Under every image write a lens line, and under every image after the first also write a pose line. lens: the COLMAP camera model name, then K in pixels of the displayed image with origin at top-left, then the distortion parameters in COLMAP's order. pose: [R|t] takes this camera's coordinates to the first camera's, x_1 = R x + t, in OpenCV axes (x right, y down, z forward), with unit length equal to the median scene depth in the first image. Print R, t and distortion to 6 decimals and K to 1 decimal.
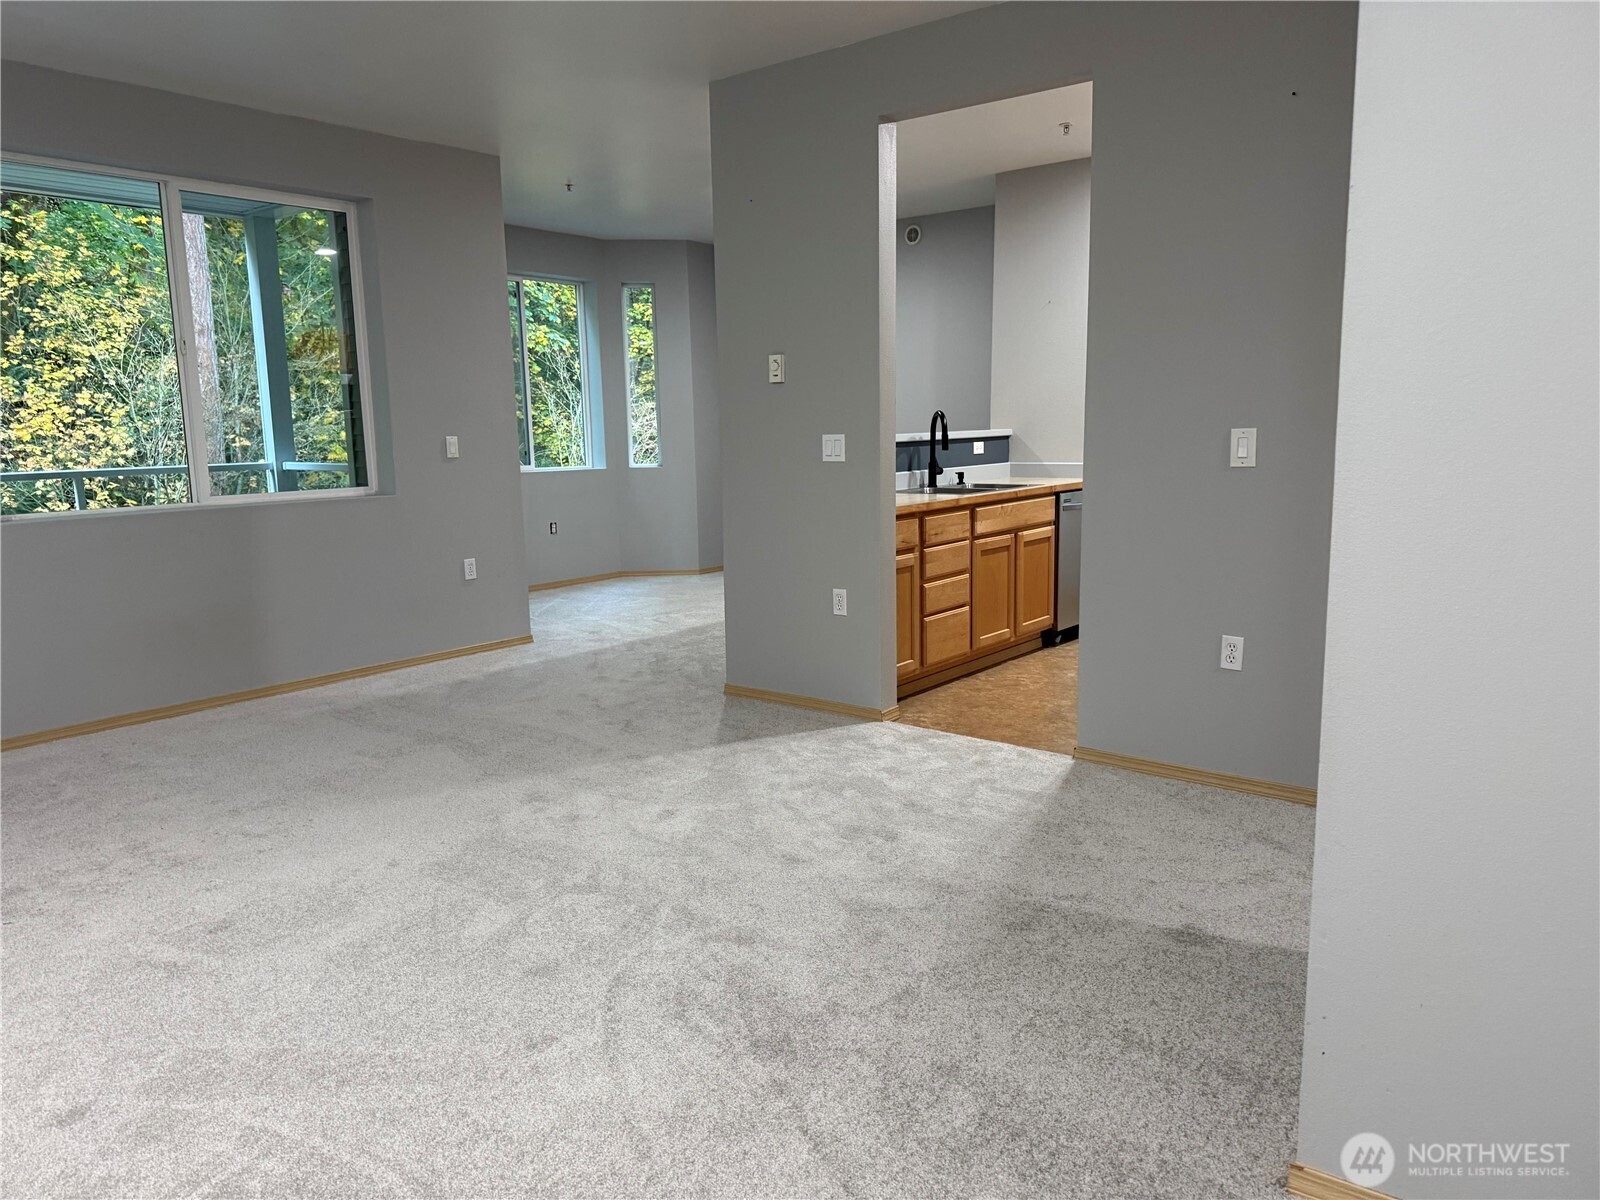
lens RADIAL K [[1118.7, 0, 800.0], [0, 1118.7, 600.0], [0, 0, 1]] dist [0.129953, -0.249160]
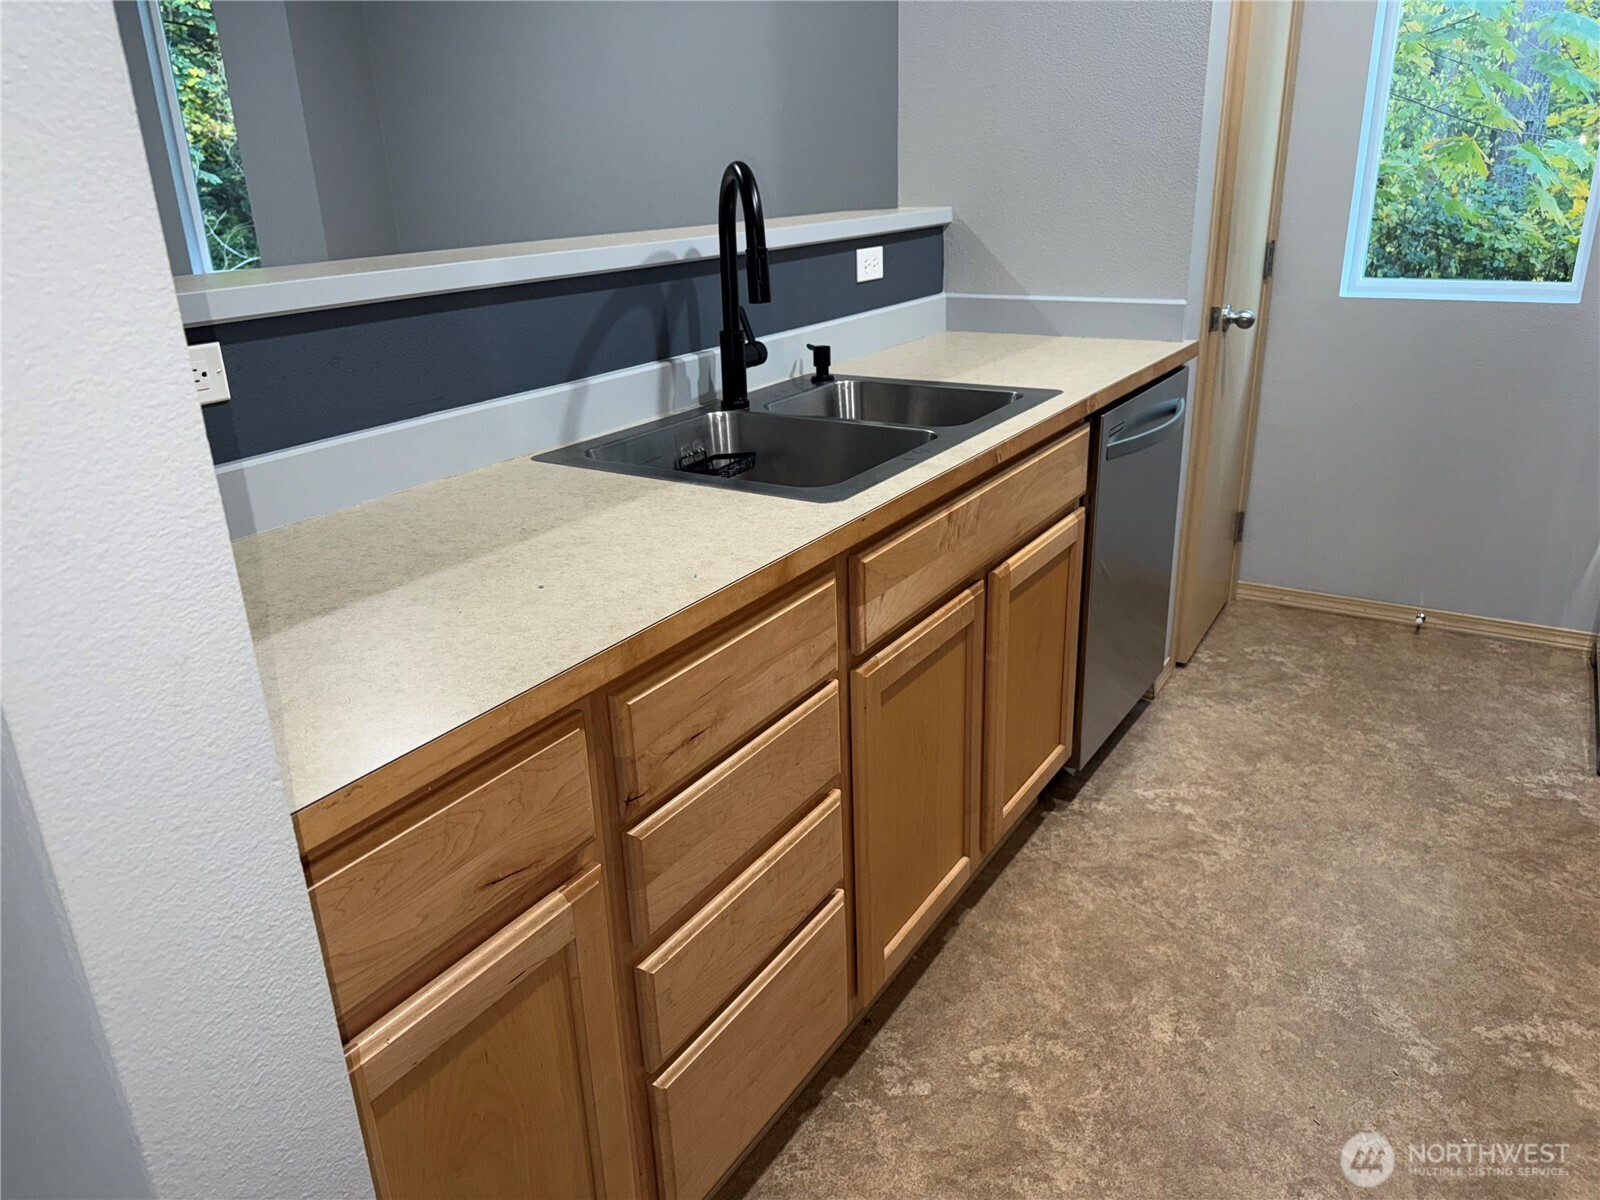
lens RADIAL K [[1118.7, 0, 800.0], [0, 1118.7, 600.0], [0, 0, 1]] dist [0.129953, -0.249160]
pose [[0.995334, -0.044707, 0.085509, 0.105711], [0.026365, 0.978473, 0.204683, -0.111452], [-0.092819, -0.201473, 0.975086, 0.657127]]
